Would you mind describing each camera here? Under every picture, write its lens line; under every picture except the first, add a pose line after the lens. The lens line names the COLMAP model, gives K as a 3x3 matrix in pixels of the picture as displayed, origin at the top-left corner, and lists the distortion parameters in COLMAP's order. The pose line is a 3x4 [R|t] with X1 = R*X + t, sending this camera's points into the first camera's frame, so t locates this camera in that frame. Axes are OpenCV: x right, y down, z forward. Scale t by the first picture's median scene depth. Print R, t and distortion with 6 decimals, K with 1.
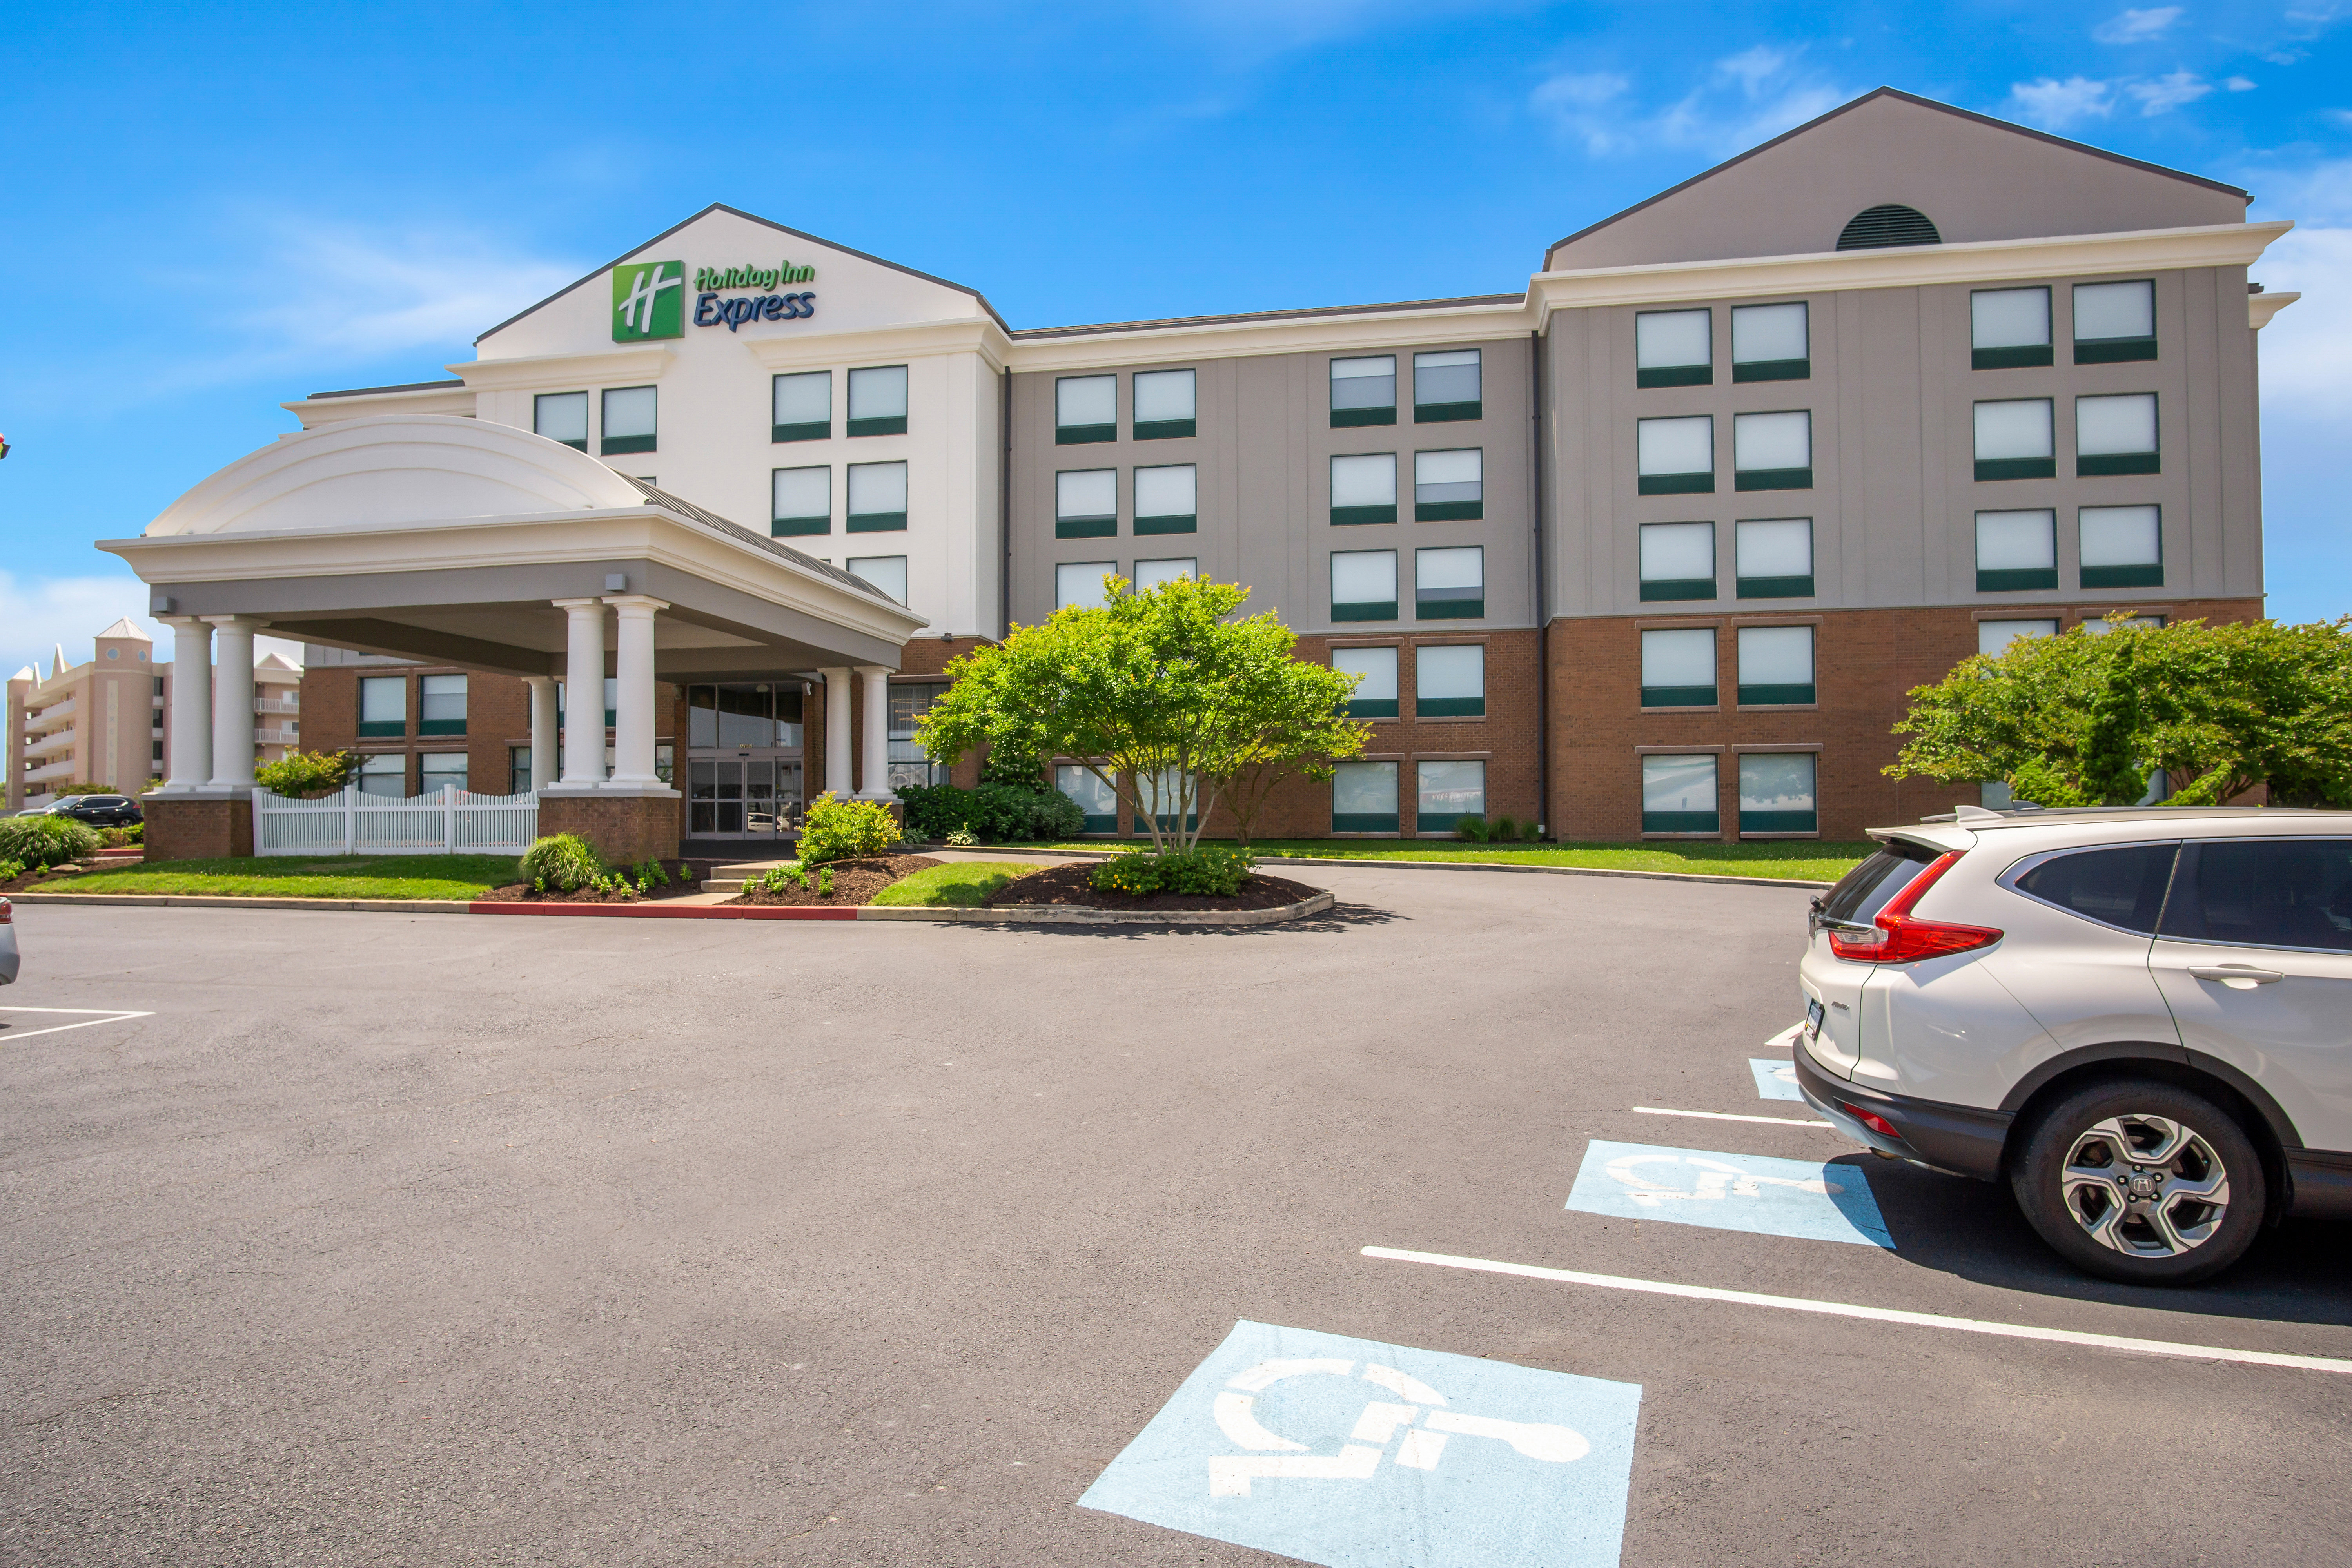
lens RADIAL K [[1290.2, 0, 1176.0], [0, 1290.2, 784.0], [0, 0, 1]] dist [-0.022167, -0.000343]
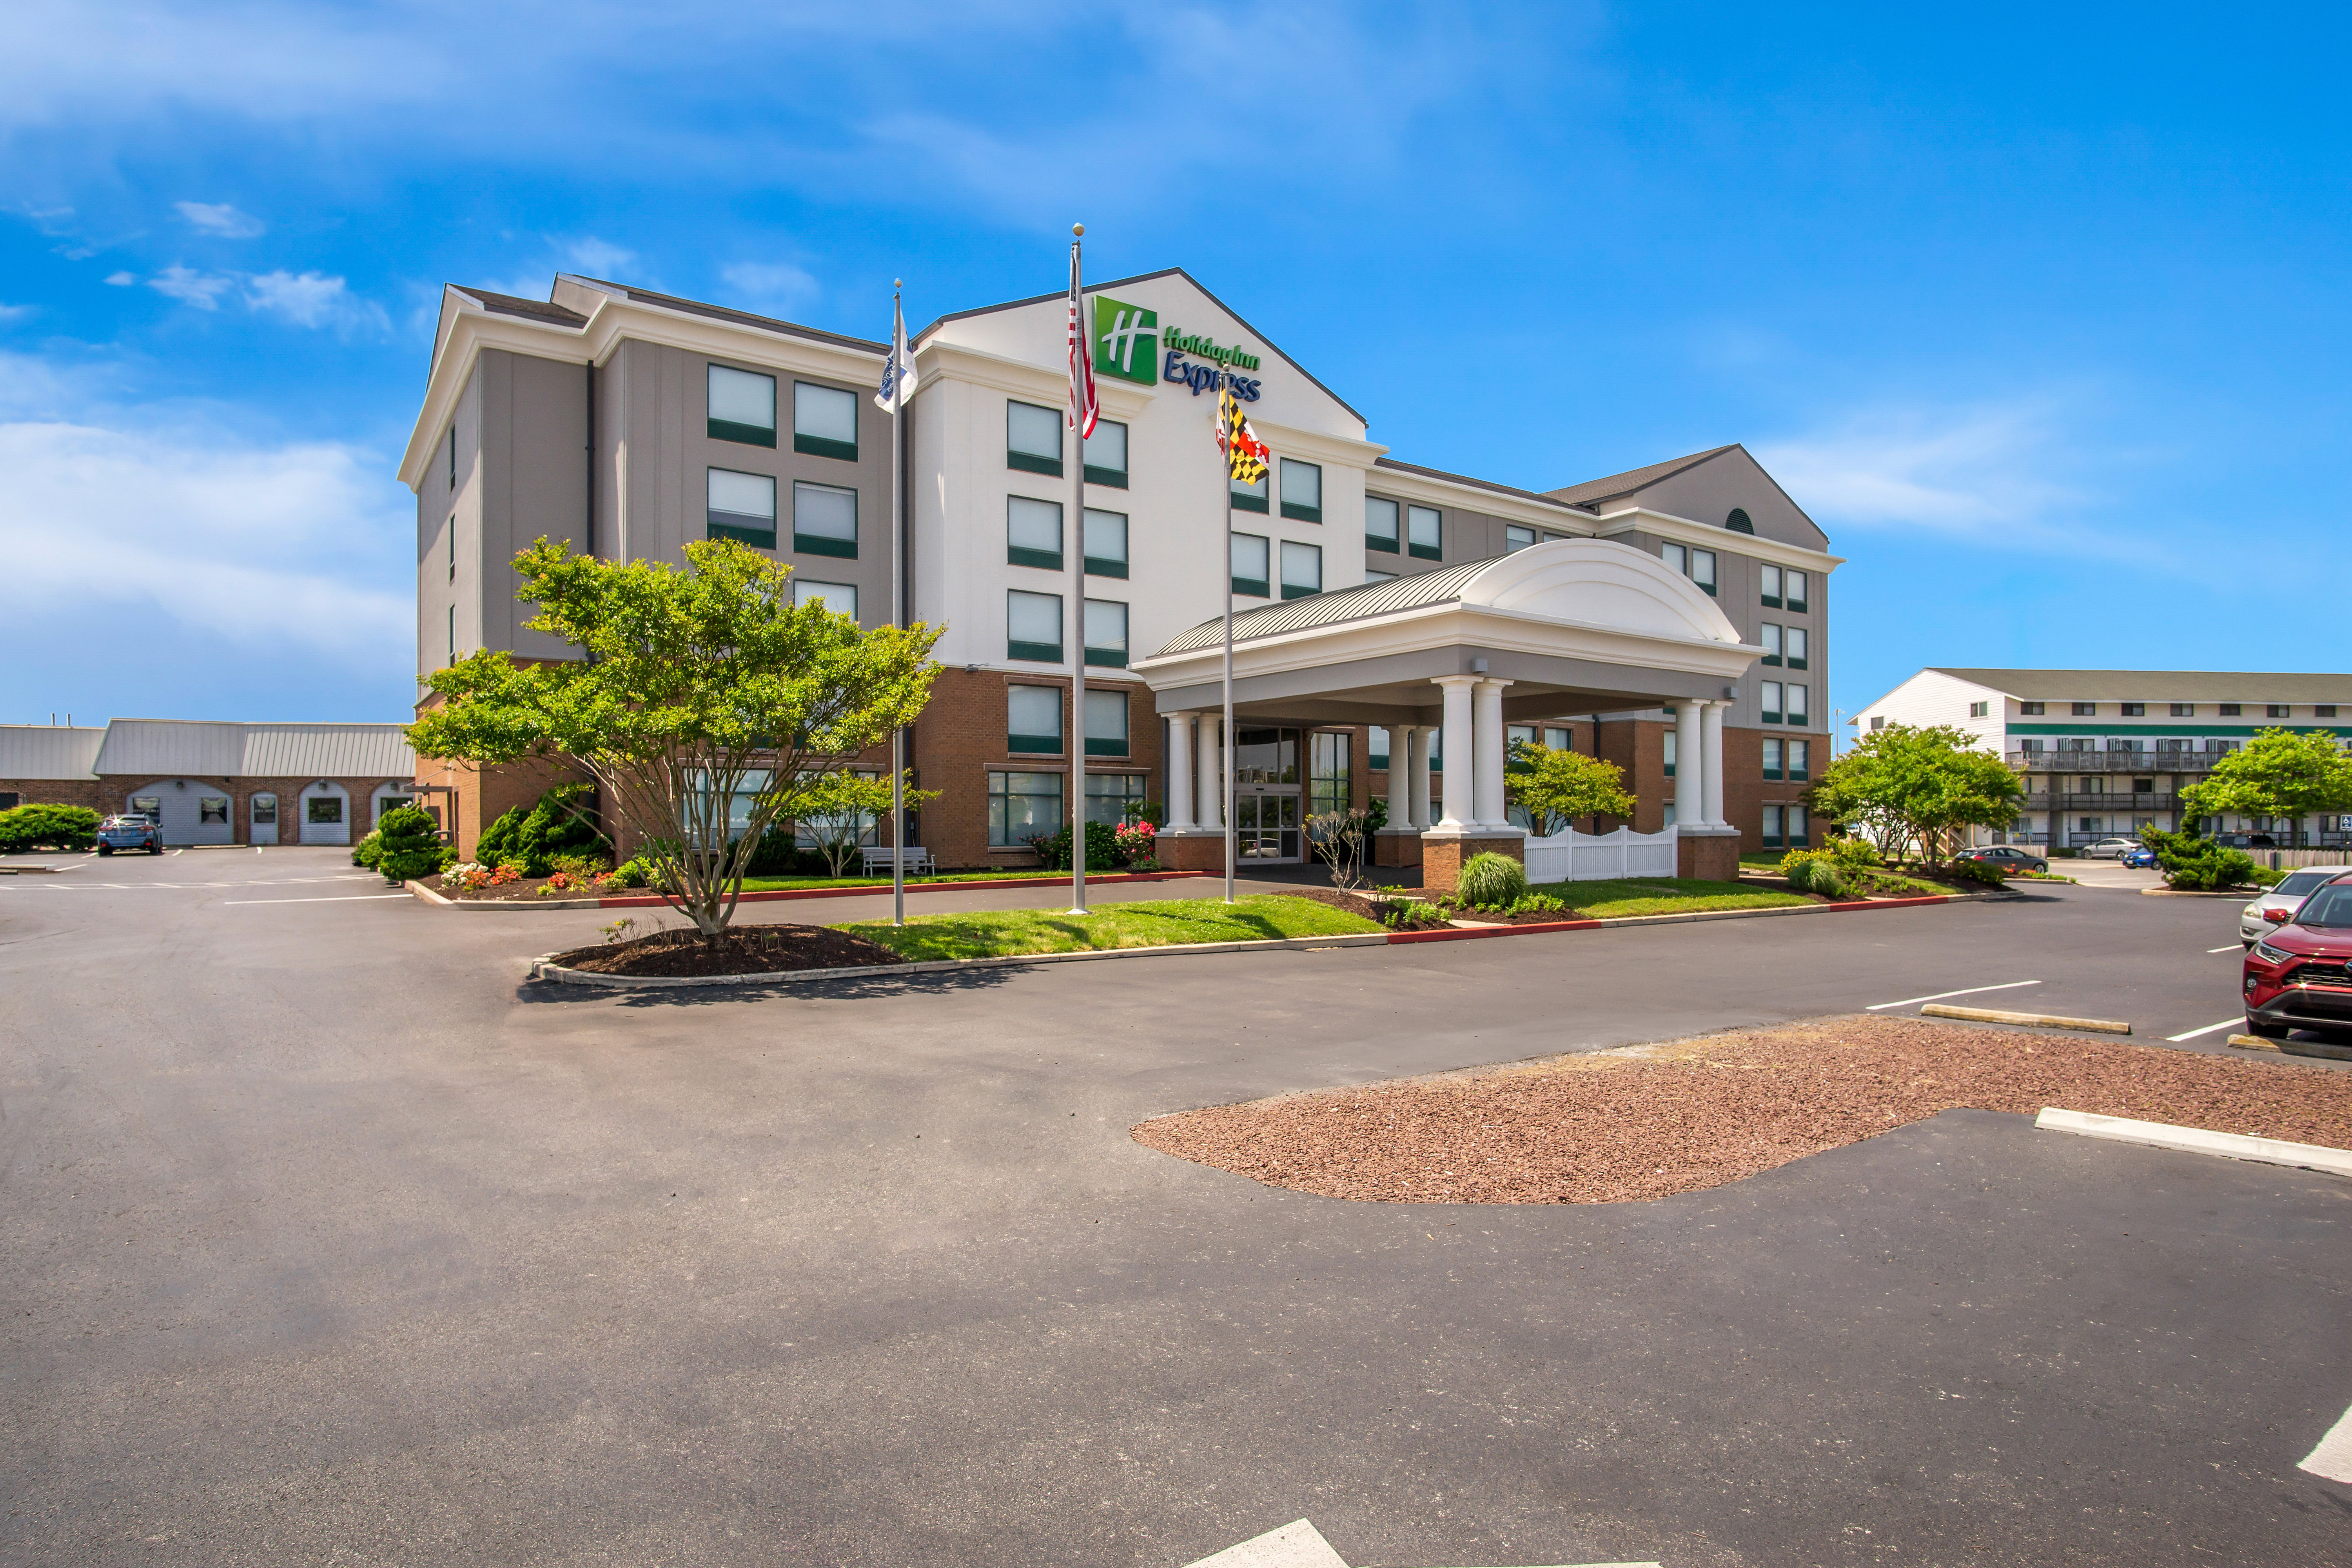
lens RADIAL K [[1248.2, 0, 1176.0], [0, 1248.2, 784.0], [0, 0, 1]] dist [-0.030698, 0.000356]
pose [[0.692623, 0.025105, 0.720863, -1.086255], [-0.008057, 0.999601, -0.027071, -0.002351], [-0.721255, 0.012943, 0.692549, 0.299978]]
